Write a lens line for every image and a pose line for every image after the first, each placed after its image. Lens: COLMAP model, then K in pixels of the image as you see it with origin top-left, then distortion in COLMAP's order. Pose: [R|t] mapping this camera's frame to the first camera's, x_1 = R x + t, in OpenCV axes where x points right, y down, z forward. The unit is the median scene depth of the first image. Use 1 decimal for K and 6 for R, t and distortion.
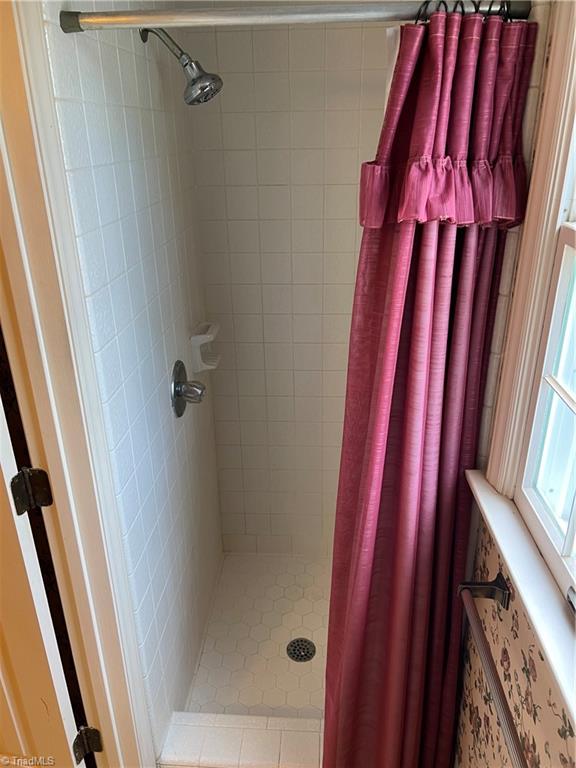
lens RADIAL K [[582.9, 0, 289.0], [0, 582.9, 391.3], [0, 0, 1]] dist [0.033209, -0.040464]
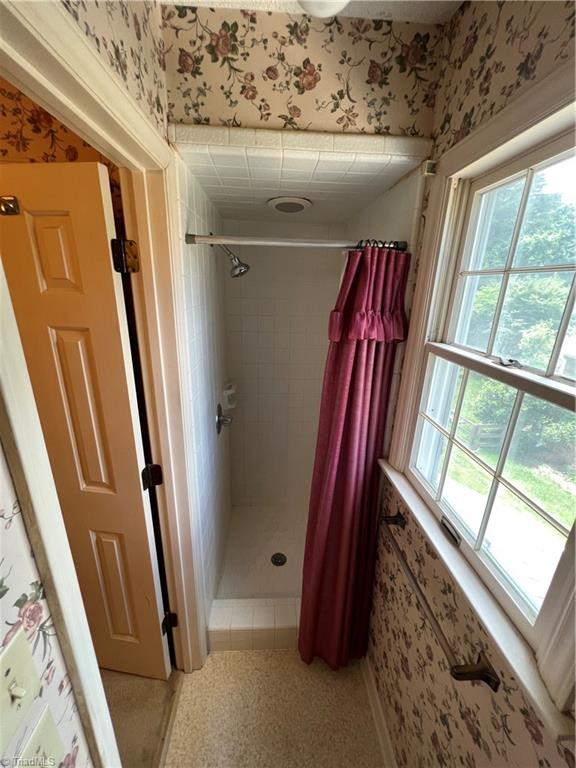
lens RADIAL K [[307.2, 0, 284.8], [0, 307.2, 386.1], [0, 0, 1]] dist [0.000312, 0.001094]
pose [[0.992730, 0.002235, 0.120343, -0.158359], [0.009831, 0.994981, -0.099583, -0.014289], [-0.119962, 0.100042, 0.987725, -0.034756]]
